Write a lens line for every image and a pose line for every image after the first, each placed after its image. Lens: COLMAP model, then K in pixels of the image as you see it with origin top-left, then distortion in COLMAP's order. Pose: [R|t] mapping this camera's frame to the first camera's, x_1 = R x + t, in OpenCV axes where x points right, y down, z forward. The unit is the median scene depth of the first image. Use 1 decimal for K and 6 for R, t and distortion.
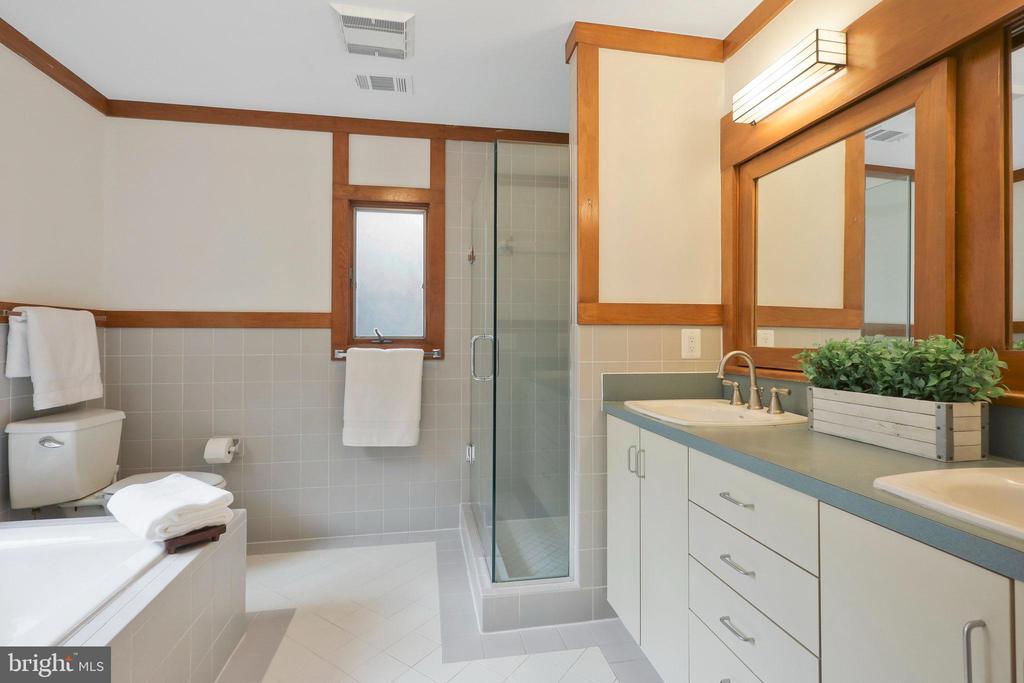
lens RADIAL K [[473.9, 0, 507.0], [0, 473.9, 336.2], [0, 0, 1]] dist [0.001214, -0.000031]
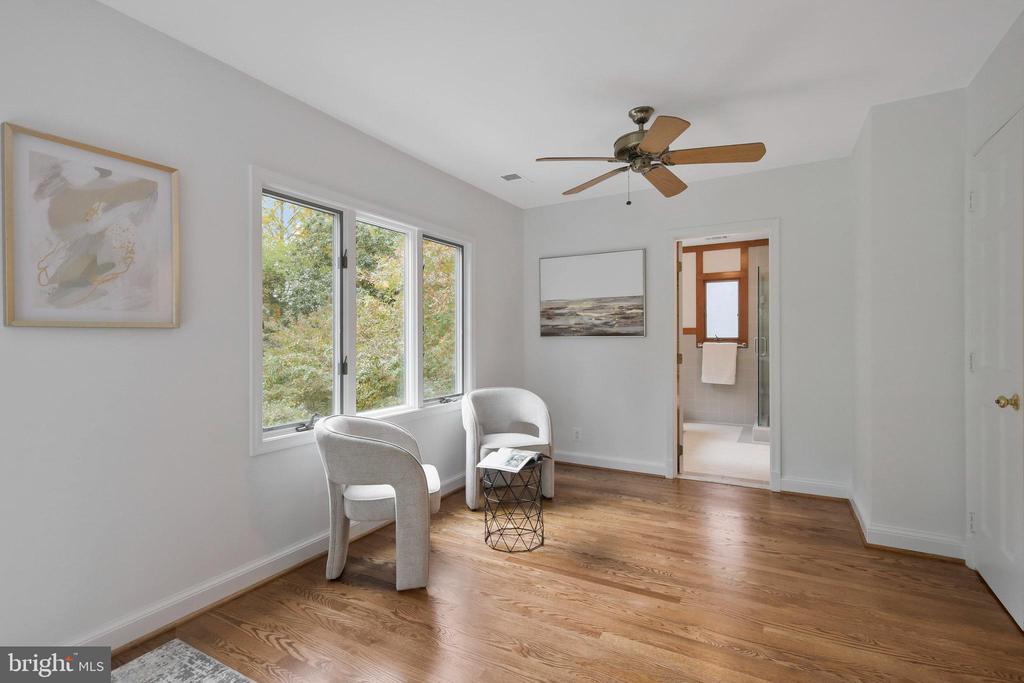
lens RADIAL K [[473.9, 0, 508.8], [0, 473.9, 335.5], [0, 0, 1]] dist [0.001214, -0.000031]
pose [[0.752154, -0.009053, -0.658925, 0.491724], [0.012363, 0.999924, 0.000375, -0.022991], [0.658871, -0.008428, 0.752209, -1.417014]]
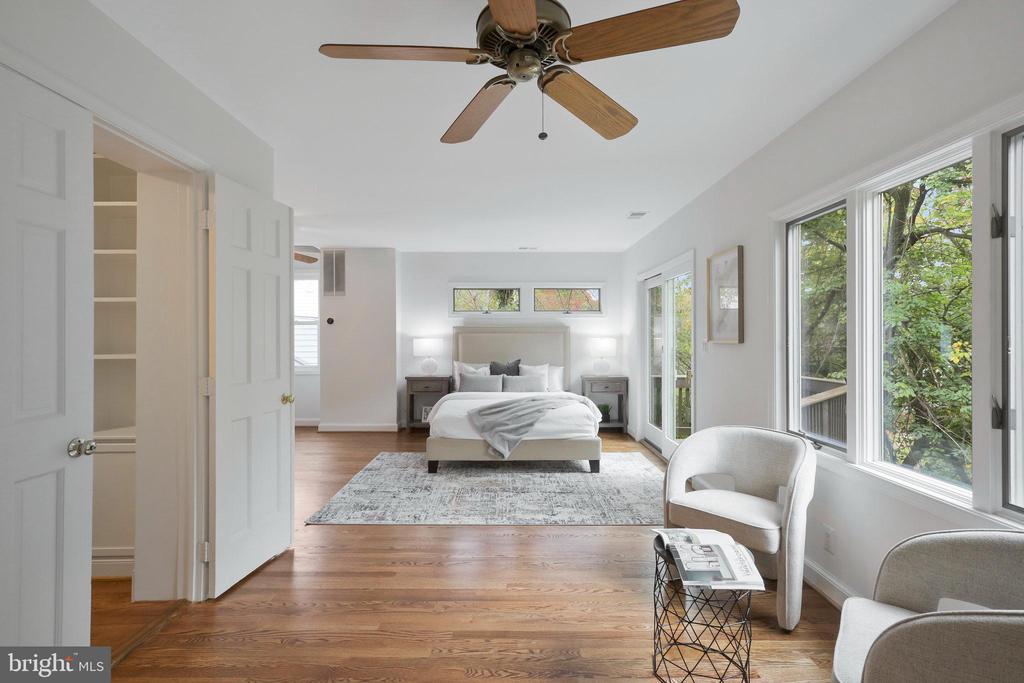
lens RADIAL K [[473.9, 0, 513.5], [0, 473.9, 340.0], [0, 0, 1]] dist [0.001214, -0.000031]
pose [[-0.982801, -0.003474, 0.184634, -1.135686], [-0.005009, 0.999957, -0.007850, -0.083469], [-0.184599, -0.008640, -0.982776, 3.100446]]
